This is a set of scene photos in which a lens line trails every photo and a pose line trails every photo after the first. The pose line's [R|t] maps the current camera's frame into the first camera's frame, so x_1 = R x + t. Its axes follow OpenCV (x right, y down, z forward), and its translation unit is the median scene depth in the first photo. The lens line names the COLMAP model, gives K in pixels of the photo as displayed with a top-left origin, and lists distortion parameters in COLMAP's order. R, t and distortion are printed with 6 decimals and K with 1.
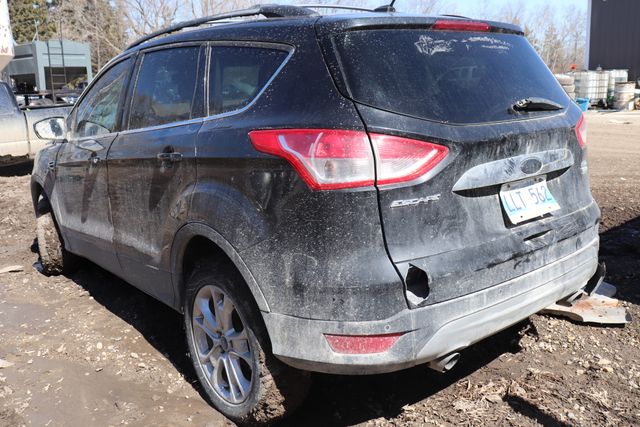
lens RADIAL K [[628.5, 0, 320.0], [0, 628.5, 213.5], [0, 0, 1]] dist [-0.149877, 0.222906]
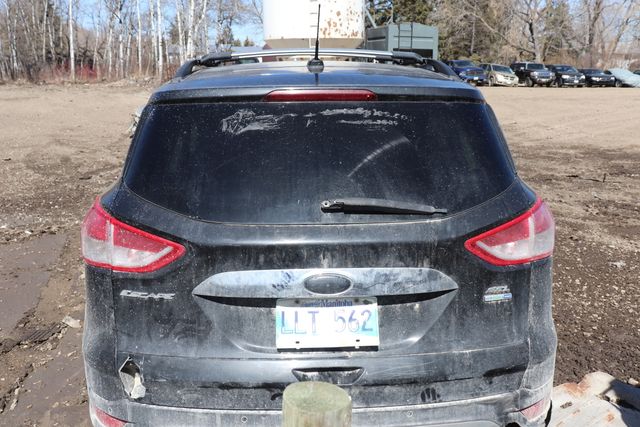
lens RADIAL K [[628.5, 0, 320.0], [0, 628.5, 213.5], [0, 0, 1]] dist [-0.149877, 0.222906]
pose [[0.786147, 0.180882, -0.590978, 0.836631], [-0.152880, 0.983411, 0.097627, -0.256567], [0.598833, 0.013600, 0.800758, 0.374947]]
